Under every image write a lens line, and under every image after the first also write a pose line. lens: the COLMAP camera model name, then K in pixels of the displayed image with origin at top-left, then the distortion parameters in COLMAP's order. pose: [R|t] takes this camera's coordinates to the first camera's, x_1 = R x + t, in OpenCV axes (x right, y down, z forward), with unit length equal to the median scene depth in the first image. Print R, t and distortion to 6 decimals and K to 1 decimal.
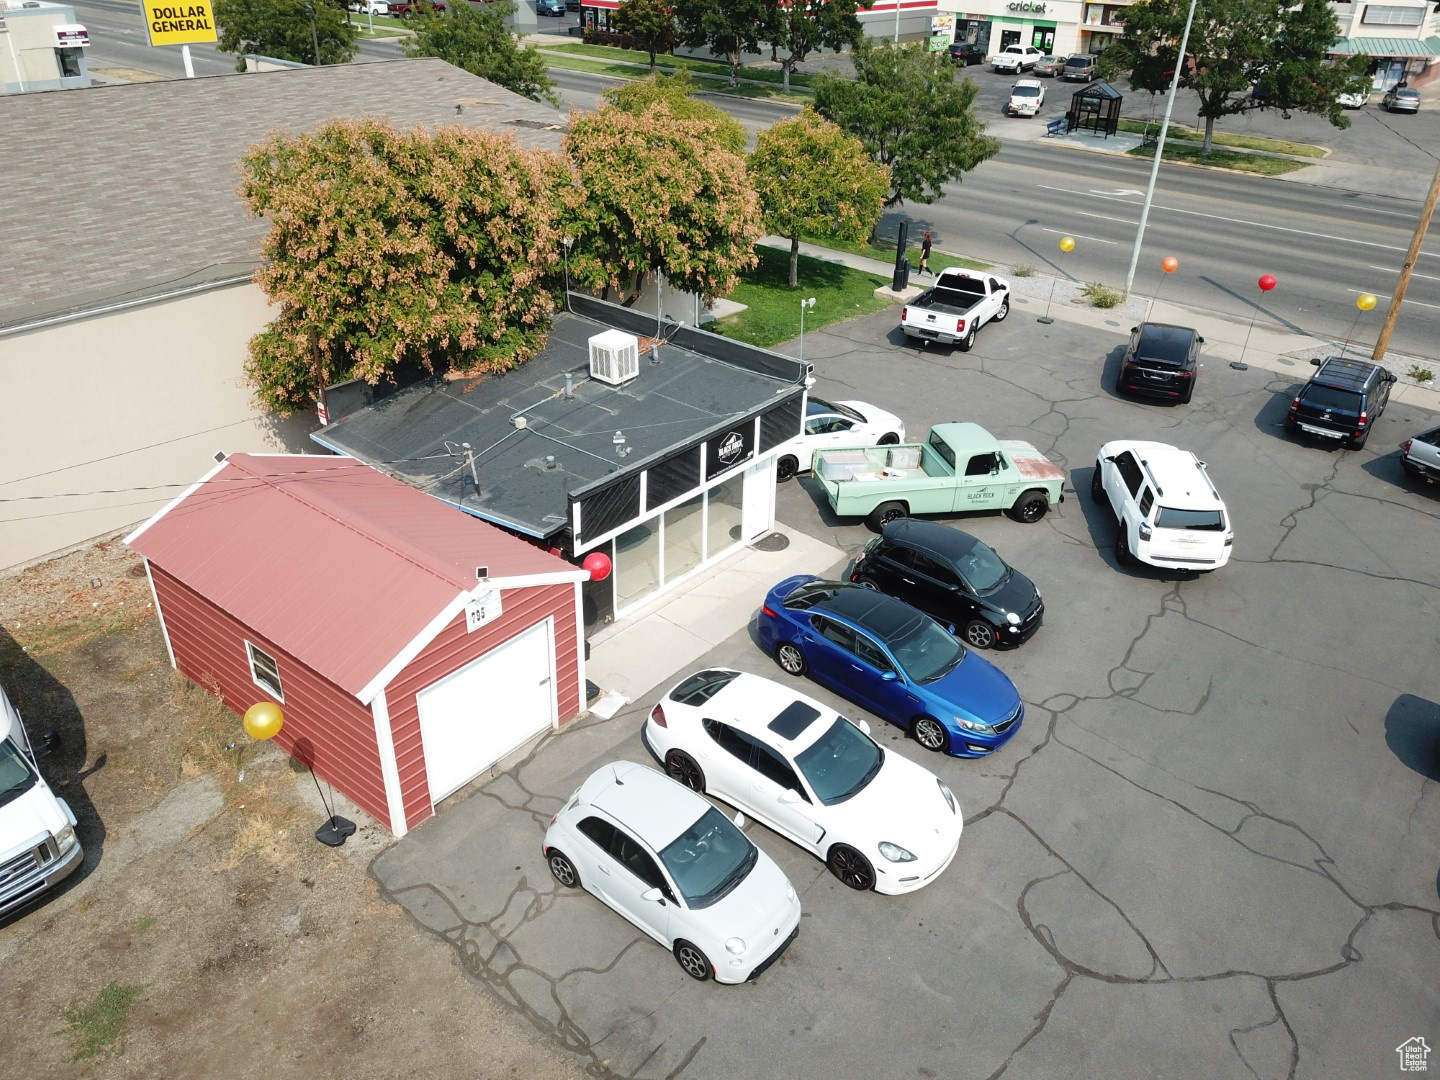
lens RADIAL K [[1121.1, 0, 720.0], [0, 1121.1, 540.0], [0, 0, 1]] dist [-0.006645, 0.004875]
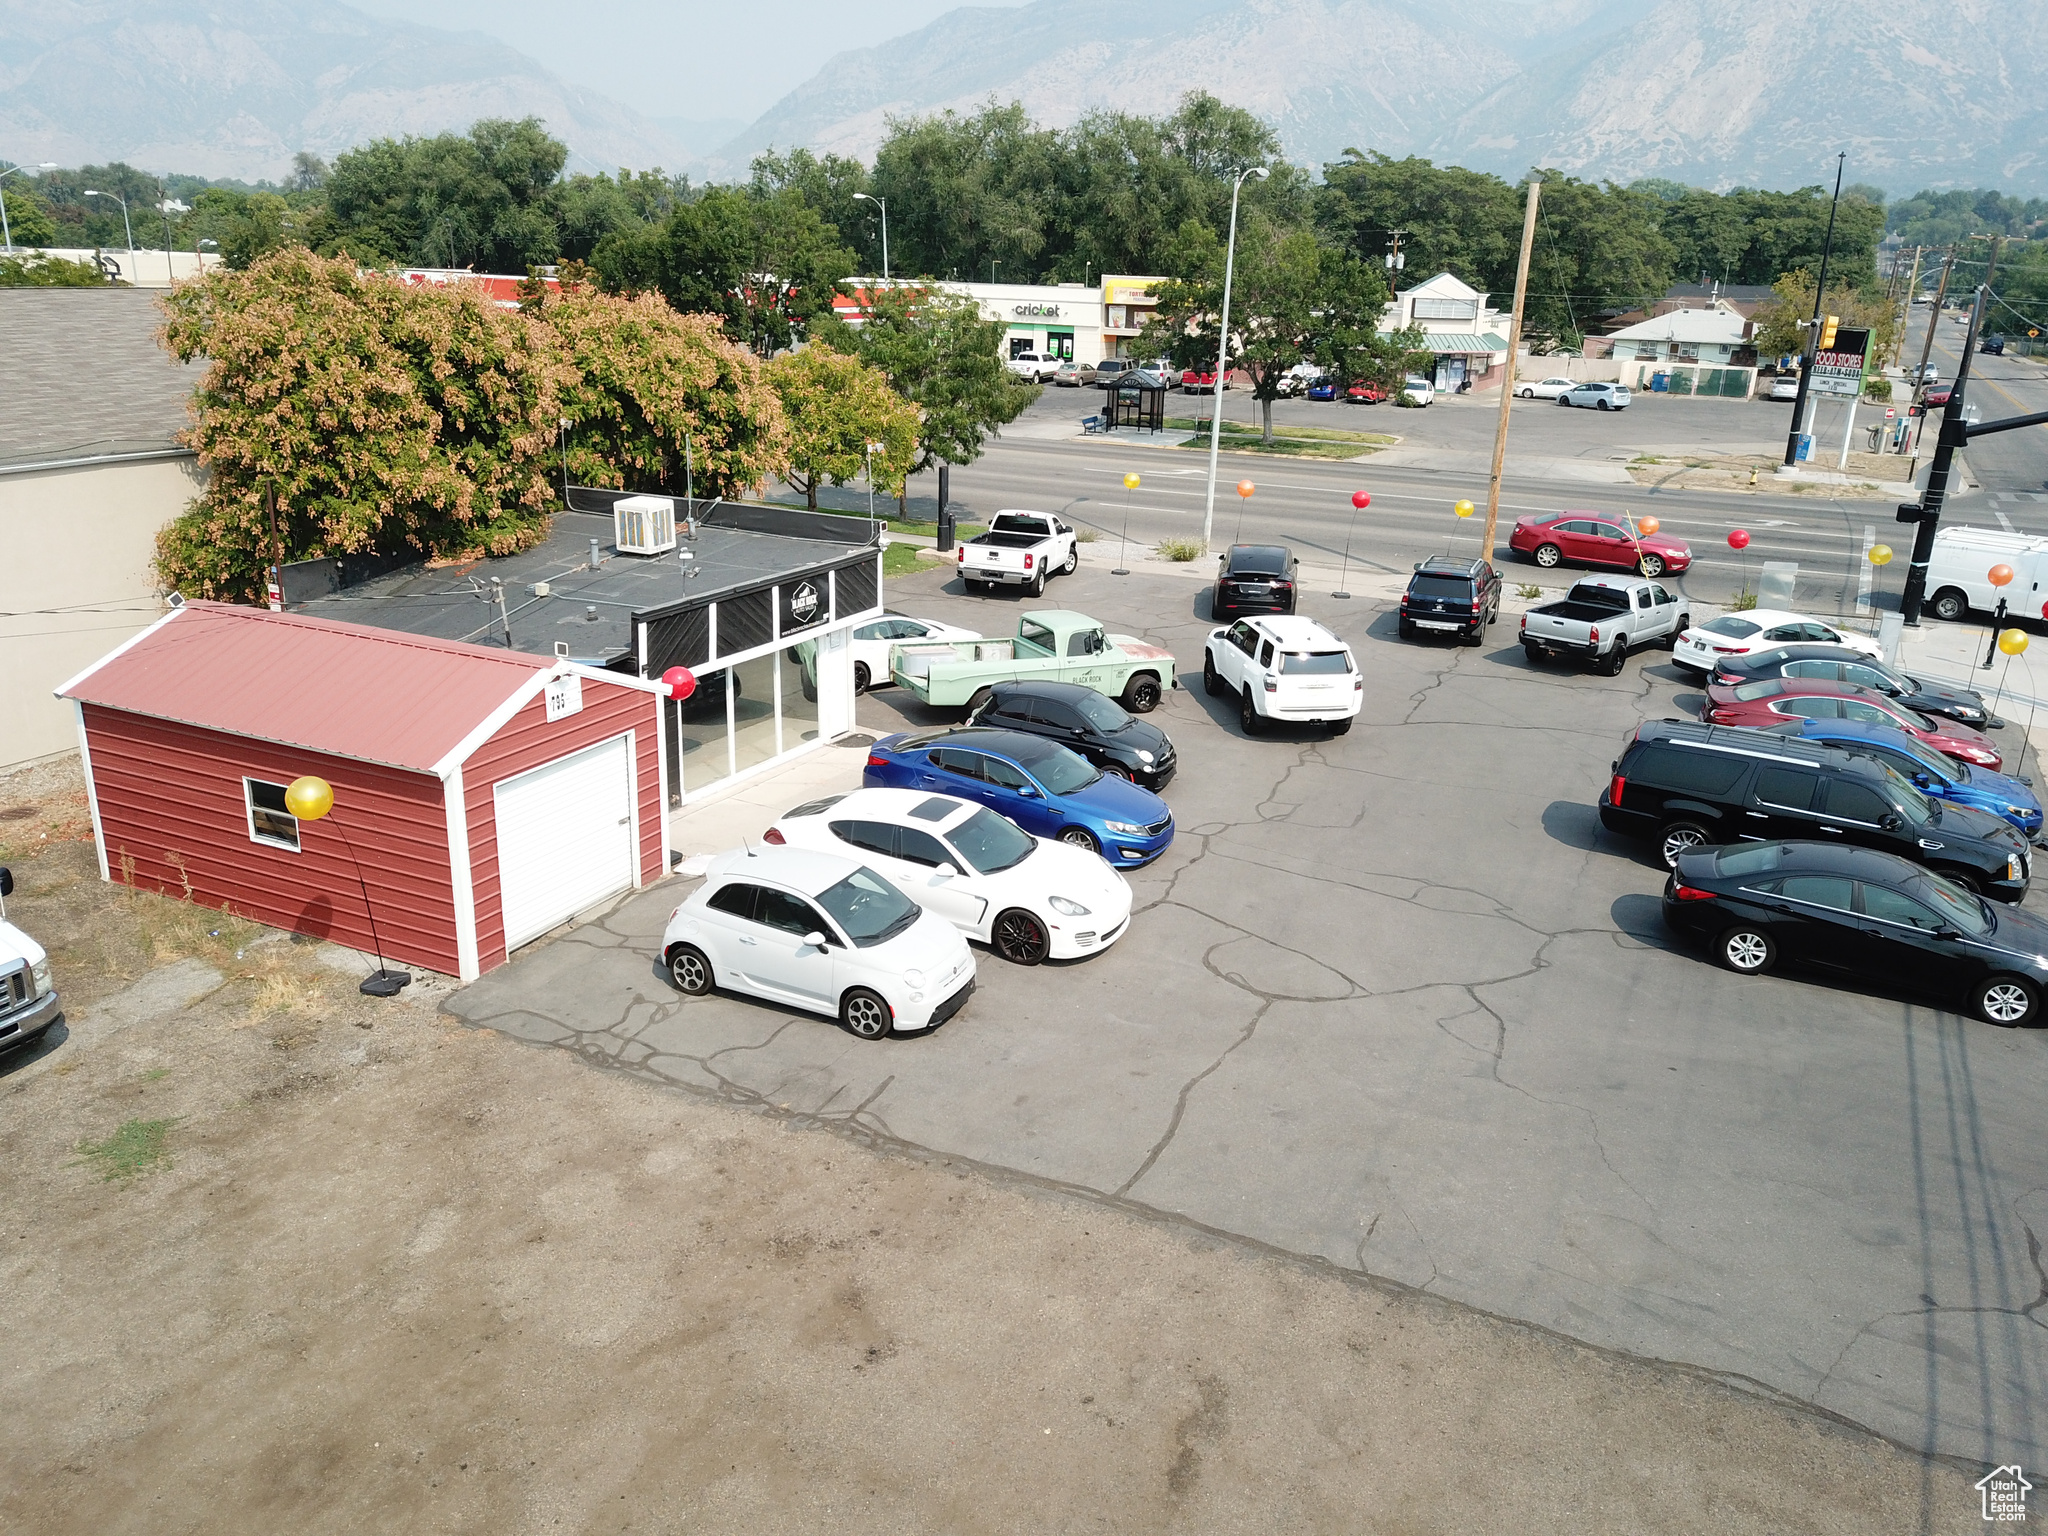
lens RADIAL K [[1594.7, 0, 1034.9], [0, 1594.7, 768.3], [0, 0, 1]] dist [0.000977, 0.003713]
pose [[0.968681, -0.072427, 0.237509, -0.112465], [0.119080, 0.974847, -0.188395, 0.279424], [-0.217891, 0.210777, 0.952941, -0.162289]]
